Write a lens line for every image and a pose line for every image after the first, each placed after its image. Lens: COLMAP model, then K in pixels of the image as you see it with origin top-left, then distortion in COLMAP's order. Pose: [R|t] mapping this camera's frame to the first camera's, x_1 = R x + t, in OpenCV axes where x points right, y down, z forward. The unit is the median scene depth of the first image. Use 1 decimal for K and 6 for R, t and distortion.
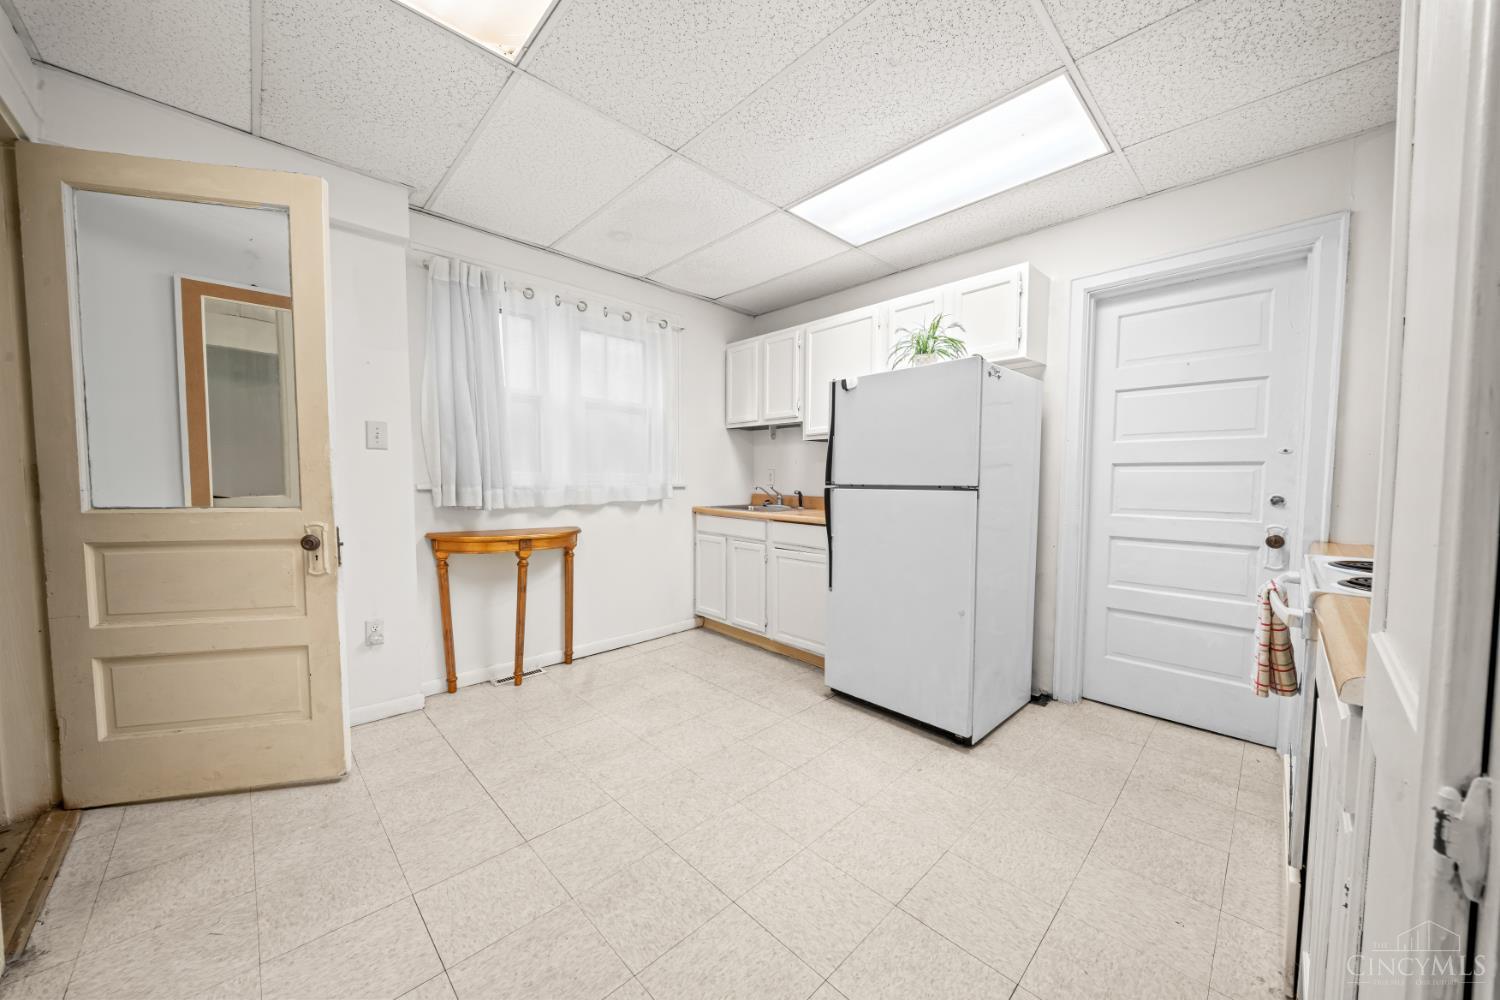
lens RADIAL K [[520.9, 0, 745.6], [0, 520.9, 502.4], [0, 0, 1]] dist [0.000277, -0.000186]
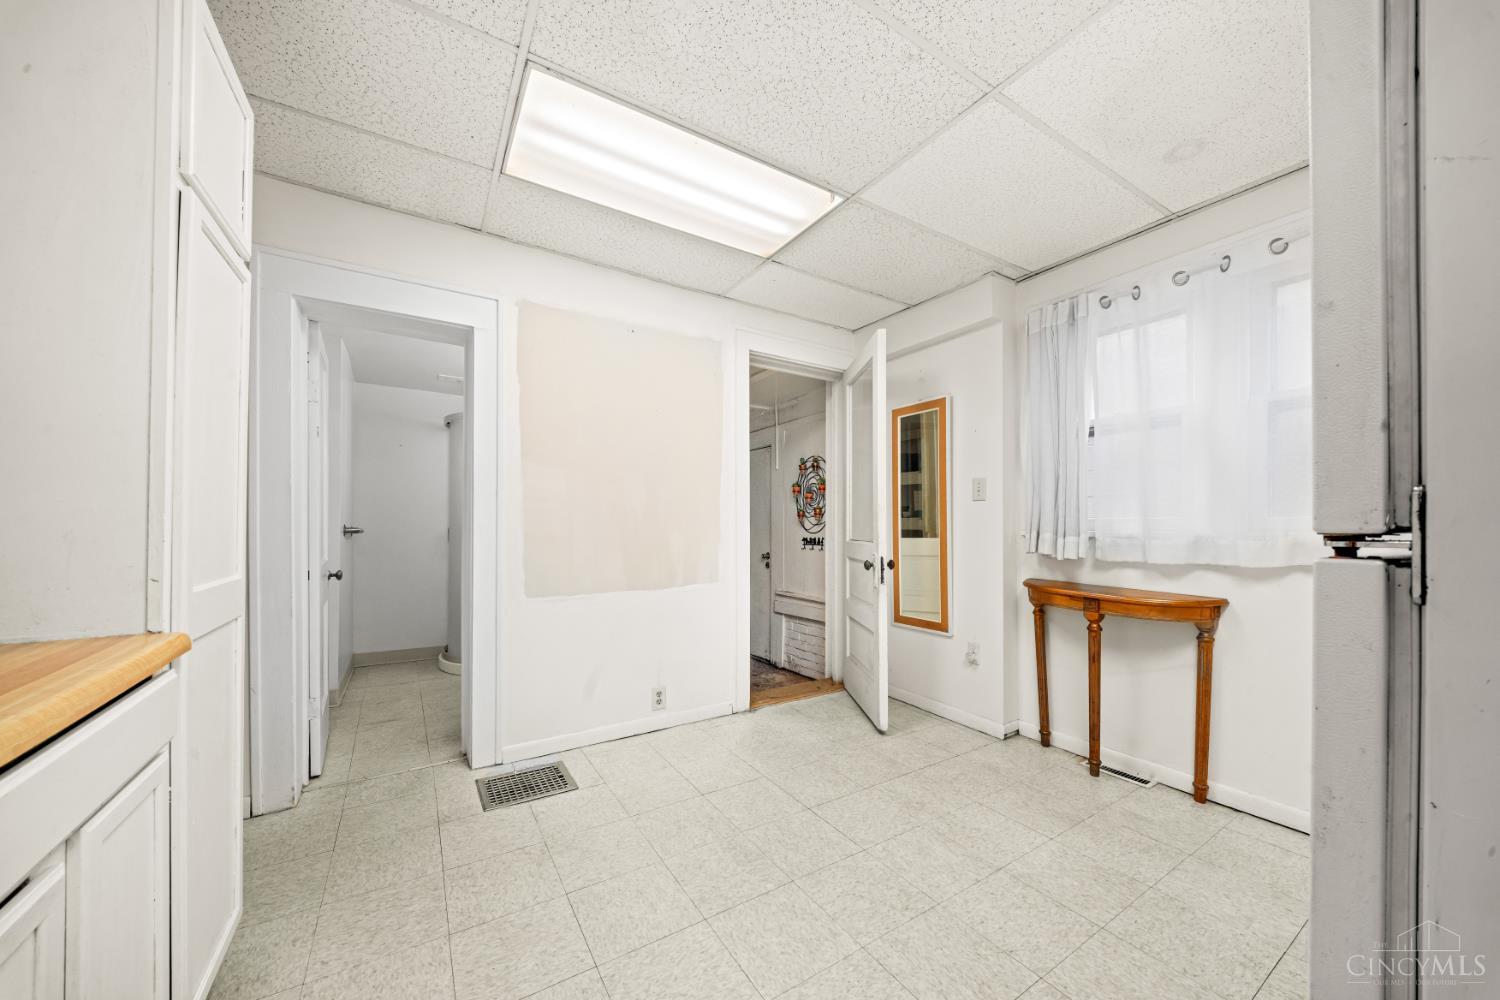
lens RADIAL K [[527.2, 0, 750.3], [0, 527.2, 518.9], [0, 0, 1]] dist [0.000488, -0.000036]
pose [[-0.198250, -0.019912, -0.979949, 0.515045], [-0.052465, 0.998576, -0.009676, -0.018471], [0.978746, 0.049494, -0.199013, 0.636870]]
